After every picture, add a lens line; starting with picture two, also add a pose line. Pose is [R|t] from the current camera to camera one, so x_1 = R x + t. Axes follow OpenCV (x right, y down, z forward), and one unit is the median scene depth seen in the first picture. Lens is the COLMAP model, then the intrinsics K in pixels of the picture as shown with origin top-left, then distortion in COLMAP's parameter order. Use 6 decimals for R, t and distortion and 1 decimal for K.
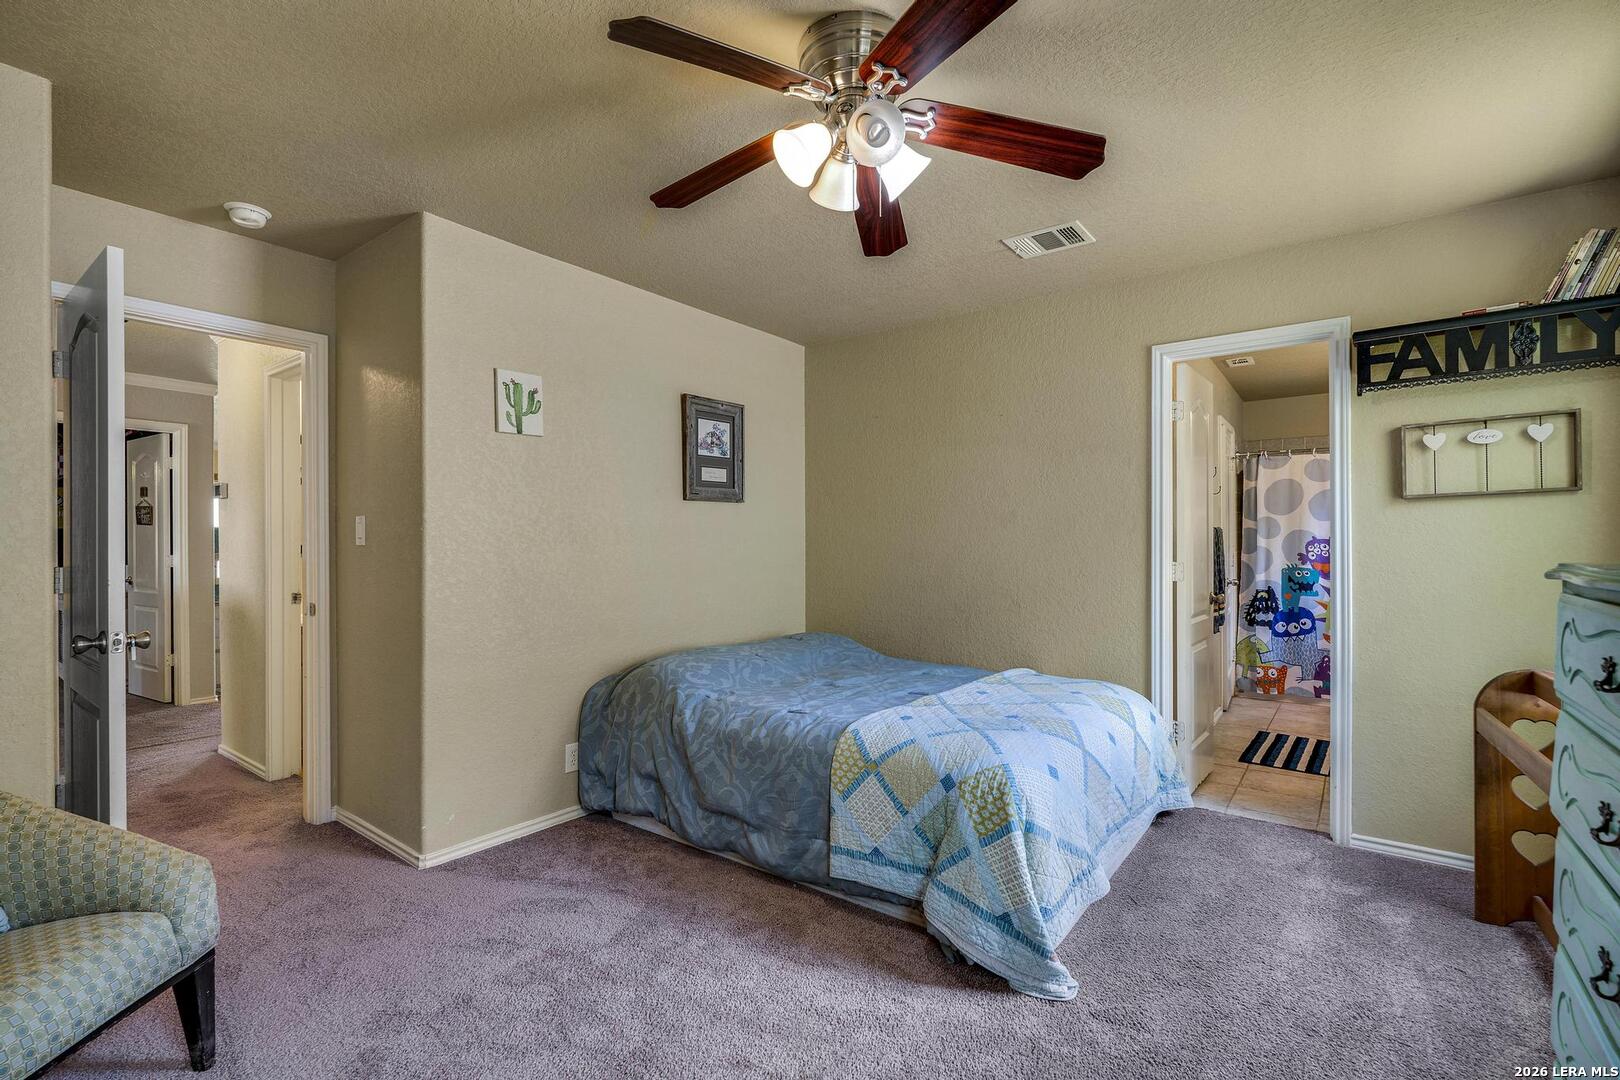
lens RADIAL K [[730.4, 0, 816.2], [0, 730.4, 545.4], [0, 0, 1]] dist [-0.001478, -0.000062]
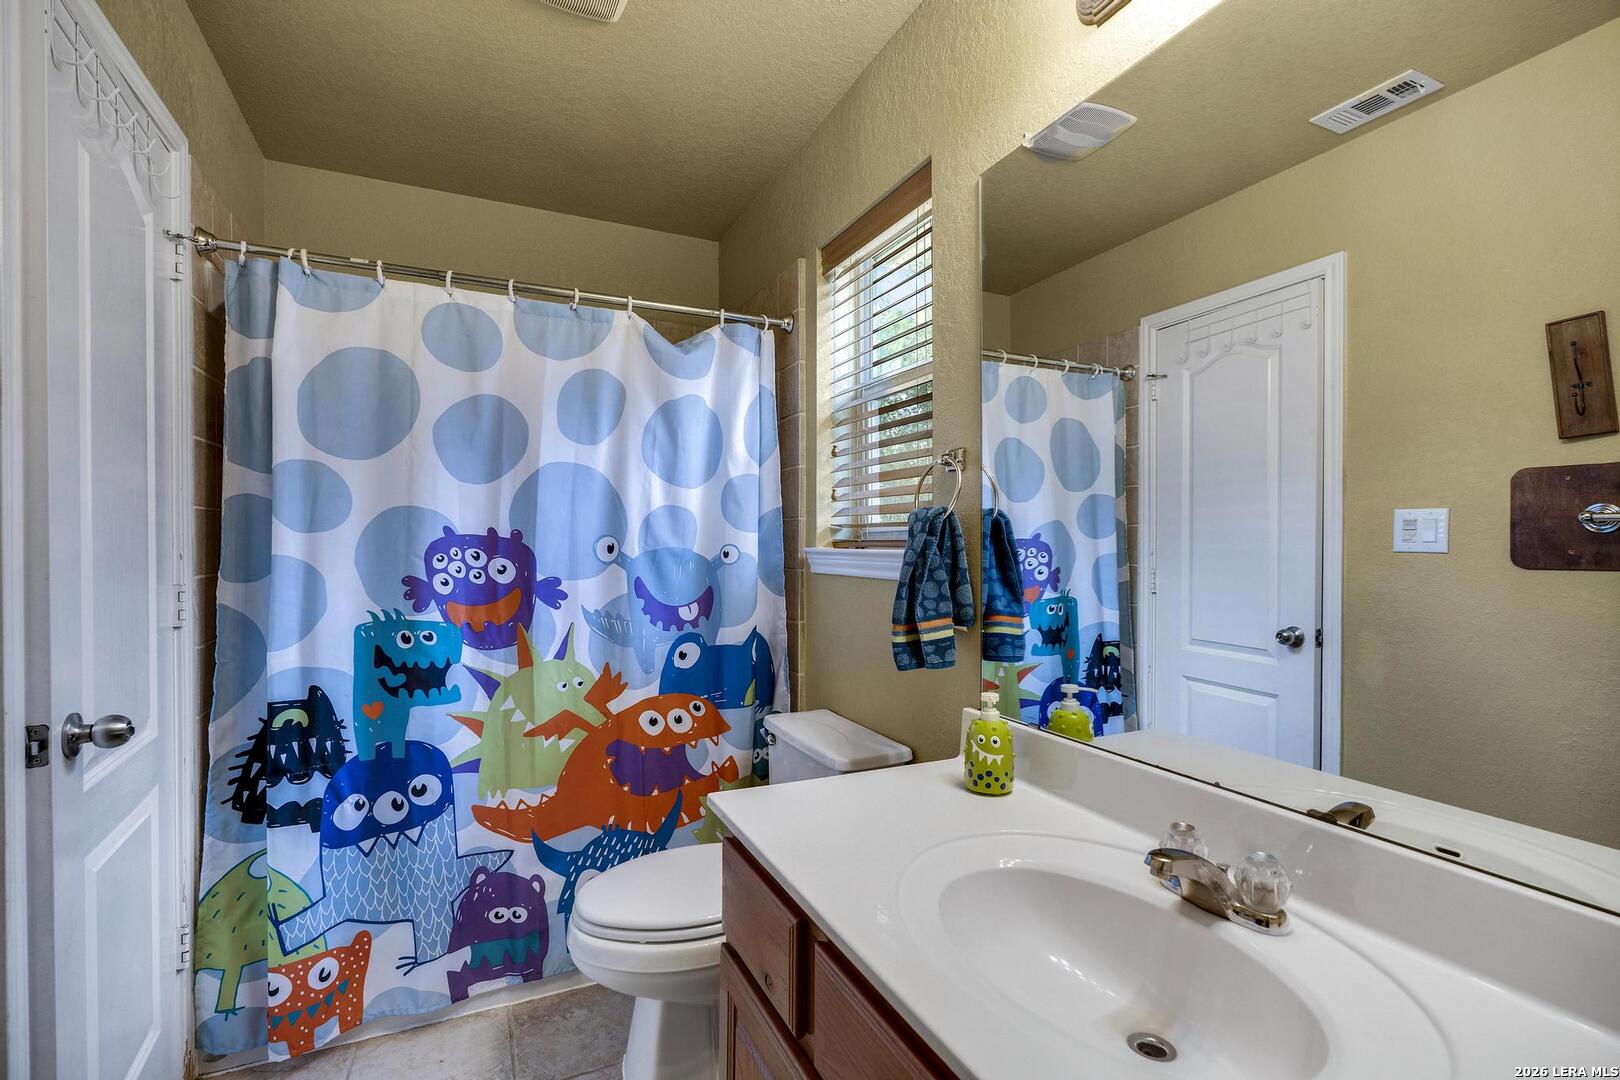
lens RADIAL K [[730.4, 0, 816.3], [0, 730.4, 538.1], [0, 0, 1]] dist [-0.001478, -0.000062]
pose [[0.449237, -0.001259, 0.893412, 0.443420], [-0.004046, 0.999986, 0.003444, -0.008844], [-0.893404, -0.005162, 0.449225, 0.676475]]
